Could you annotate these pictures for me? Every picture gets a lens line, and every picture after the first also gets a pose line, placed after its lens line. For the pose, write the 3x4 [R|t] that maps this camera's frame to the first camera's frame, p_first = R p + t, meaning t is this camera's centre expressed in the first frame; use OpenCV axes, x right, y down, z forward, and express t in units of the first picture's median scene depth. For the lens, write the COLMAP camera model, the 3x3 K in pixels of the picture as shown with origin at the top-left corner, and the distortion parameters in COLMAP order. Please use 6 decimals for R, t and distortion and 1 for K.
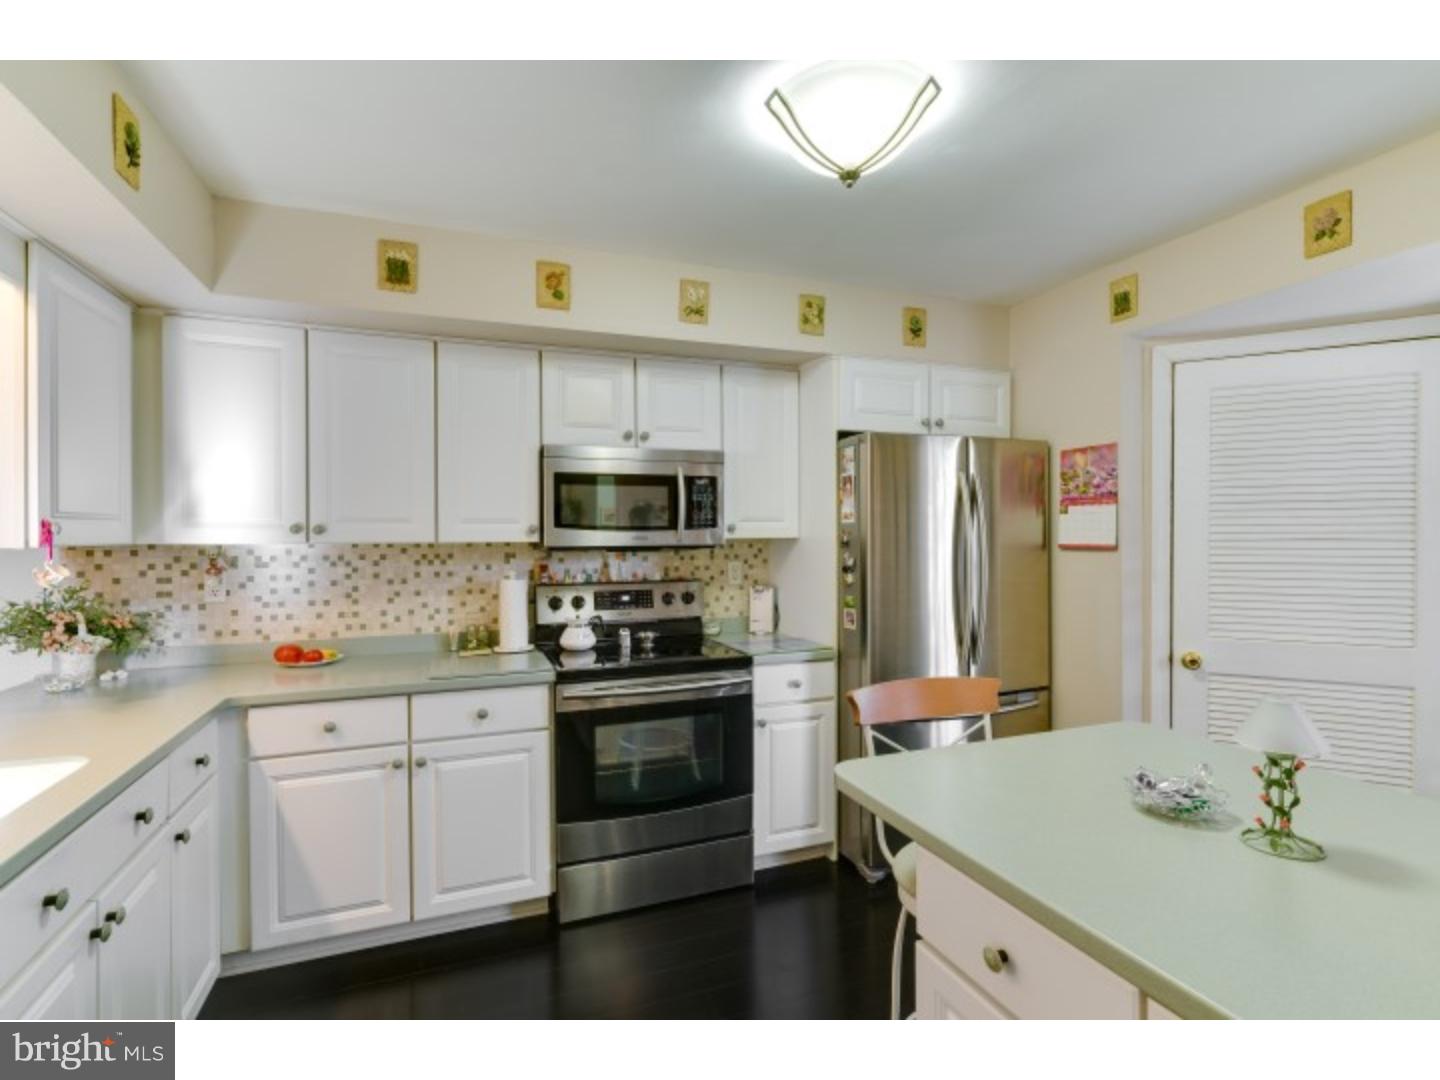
lens RADIAL K [[683.1, 0, 720.0], [0, 683.1, 540.0], [0, 0, 1]] dist [0.000705, 0.000588]
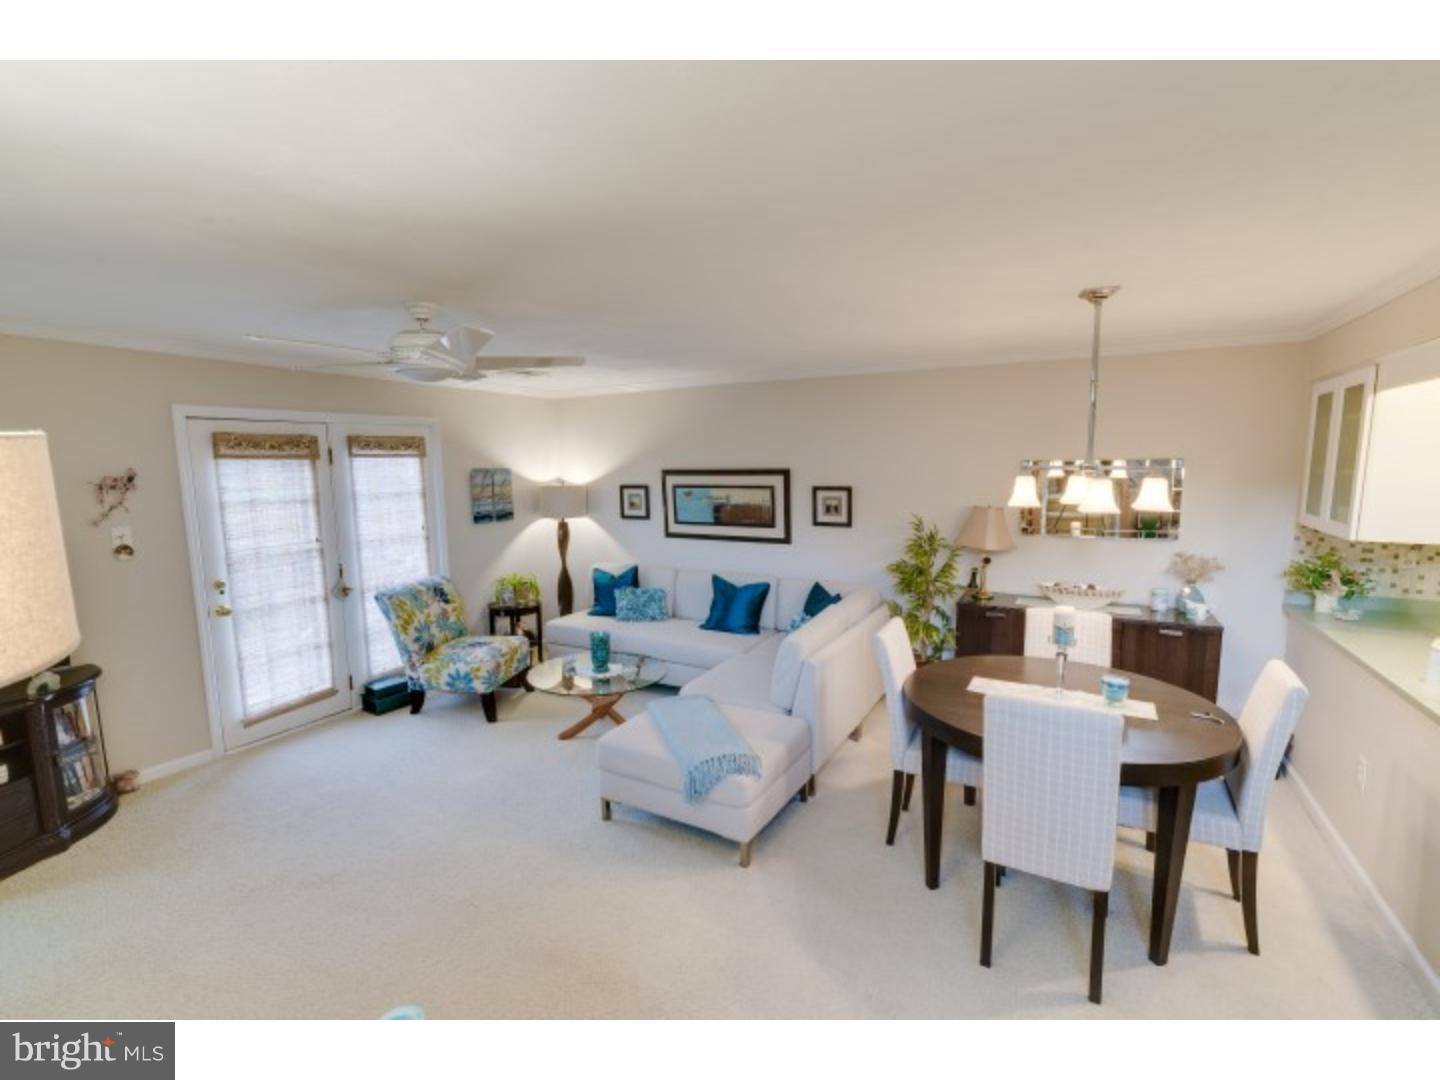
lens RADIAL K [[650.6, 0, 720.0], [0, 650.6, 540.0], [0, 0, 1]] dist [-0.003295, 0.000399]
pose [[0.635097, 0.087248, -0.767489, -0.581597], [0.001430, 0.993466, 0.114121, -0.115718], [0.772431, -0.073576, 0.630823, -0.881900]]
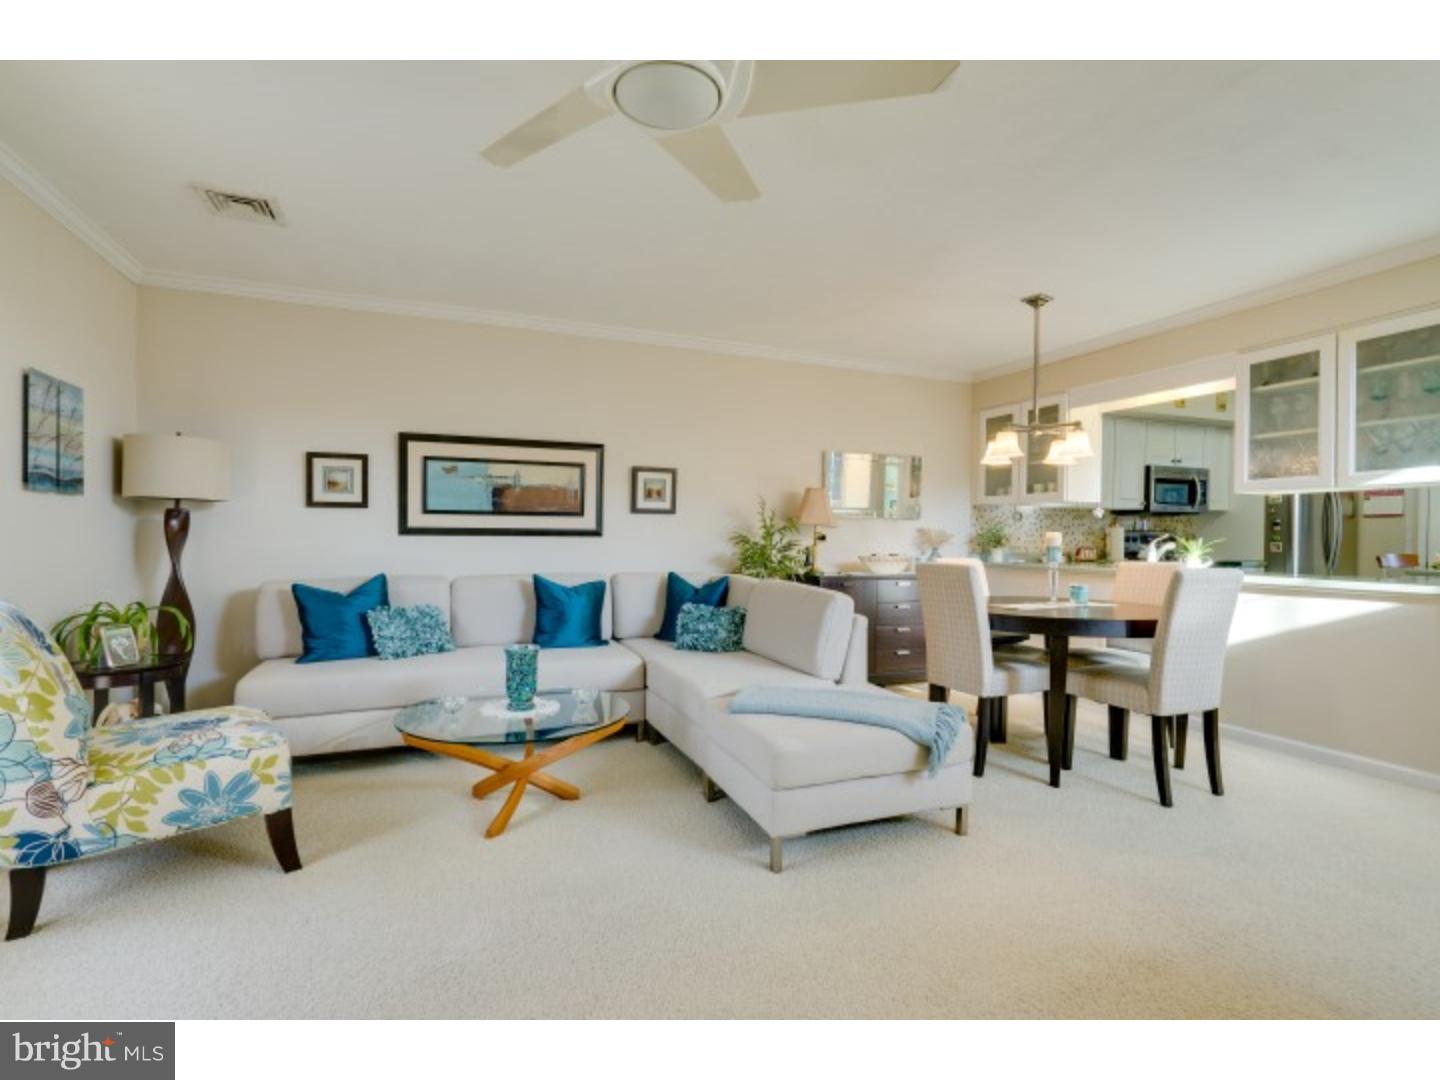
lens RADIAL K [[683.1, 0, 720.0], [0, 683.1, 540.0], [0, 0, 1]] dist [0.000705, 0.000588]
pose [[0.999651, 0.012336, 0.023382, -1.665902], [-0.012294, 0.999923, -0.001907, 0.121835], [-0.023403, 0.001619, 0.999725, -1.163043]]
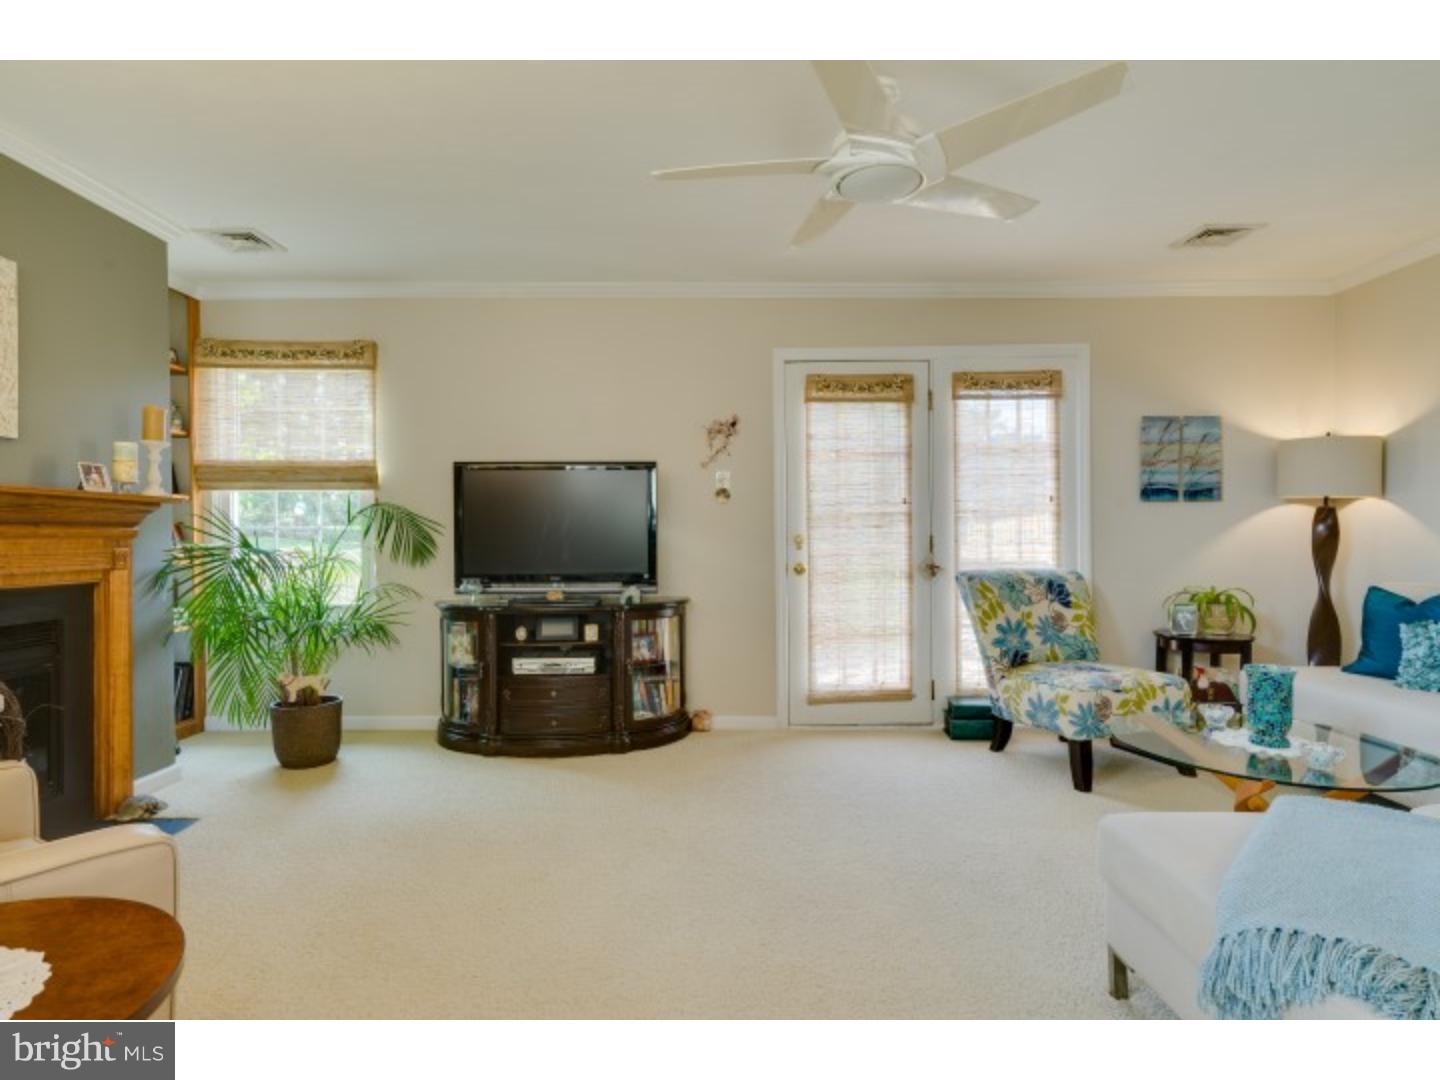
lens RADIAL K [[796.6, 0, 720.0], [0, 796.6, 540.0], [0, 0, 1]] dist [0.015701, -0.000281]
pose [[-0.361812, 0.014894, -0.932132, -0.804426], [-0.003153, 0.999847, 0.017200, 0.115163], [0.932246, 0.009162, -0.361709, -0.406815]]
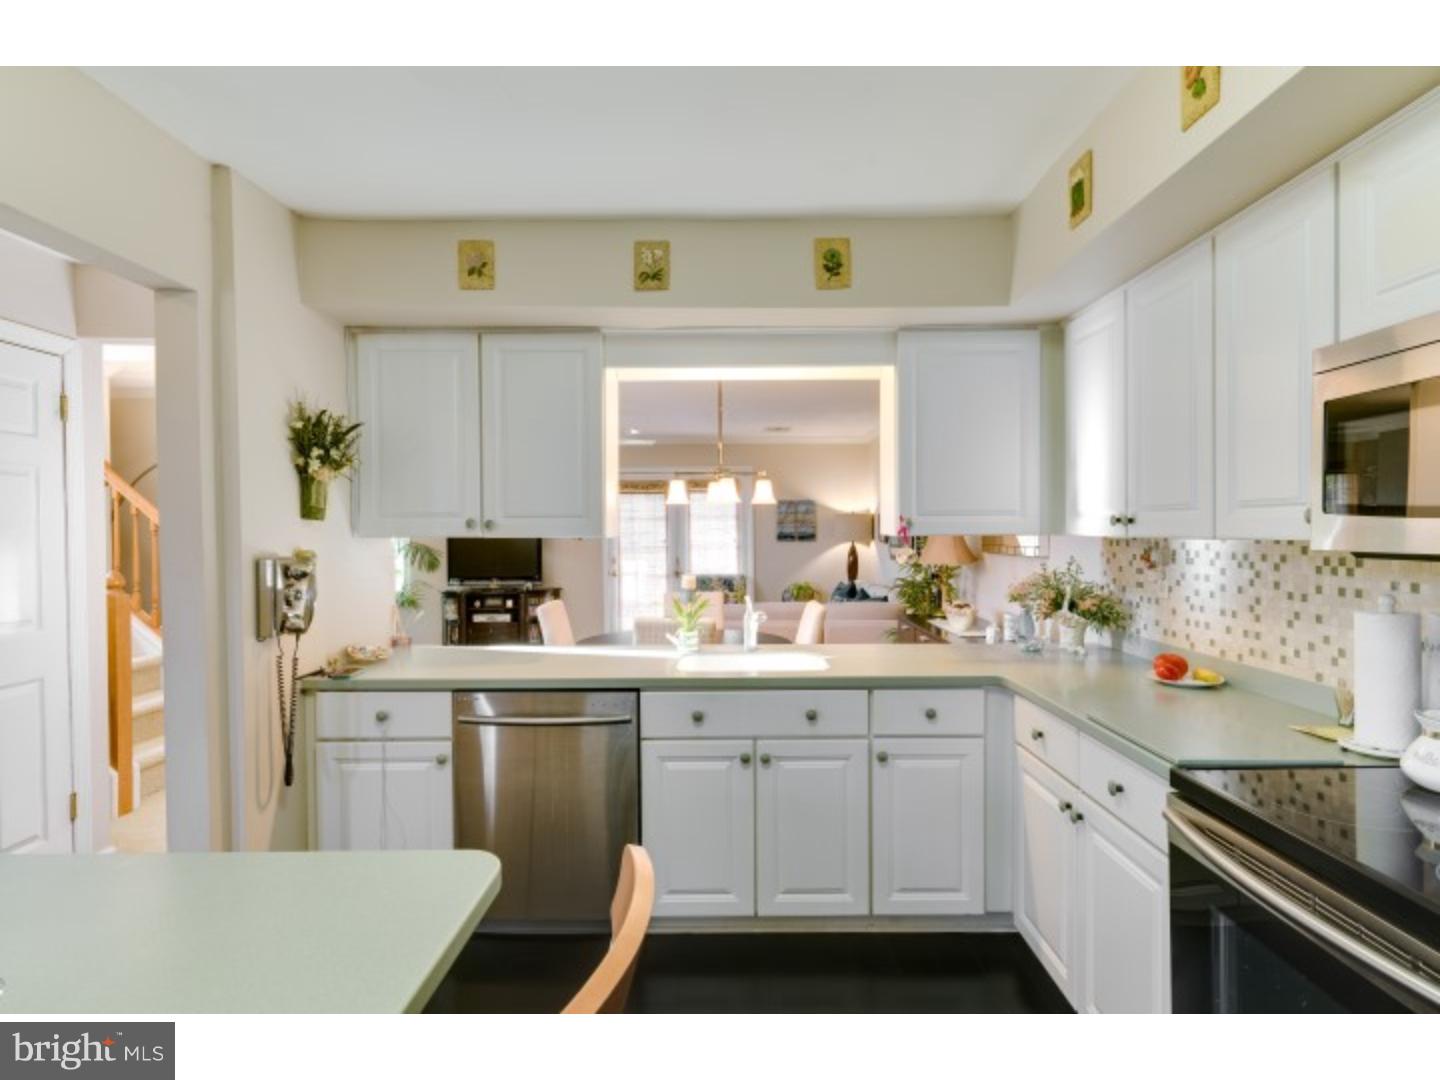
lens RADIAL K [[760.2, 0, 737.4], [0, 760.2, 539.1], [0, 0, 1]] dist [0.001326, 0.000224]
pose [[-0.359530, 0.017373, -0.932972, 0.422074], [-0.002971, 0.999800, 0.019762, -0.008271], [0.933129, 0.009877, -0.359406, 0.782655]]
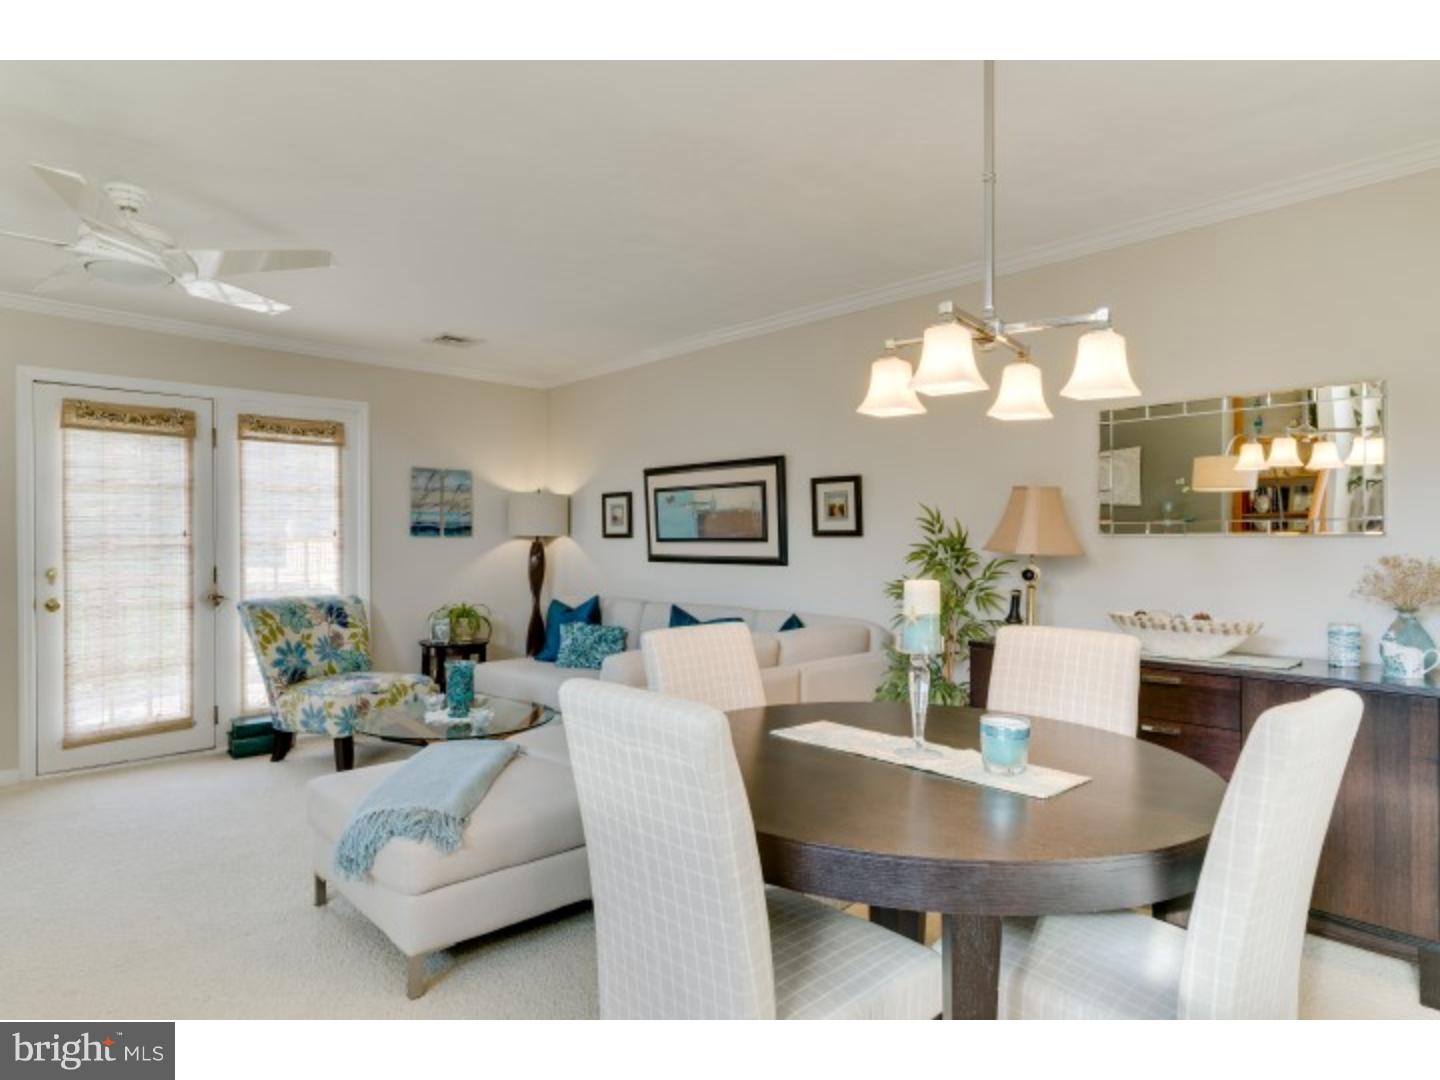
lens RADIAL K [[824.0, 0, 720.0], [0, 824.0, 540.0], [0, 0, 1]] dist [0.005966, -0.000905]
pose [[0.380369, 0.002046, -0.924833, -0.445434], [-0.011307, 0.999933, -0.002438, 0.068280], [0.924766, 0.011384, 0.380367, -0.270262]]
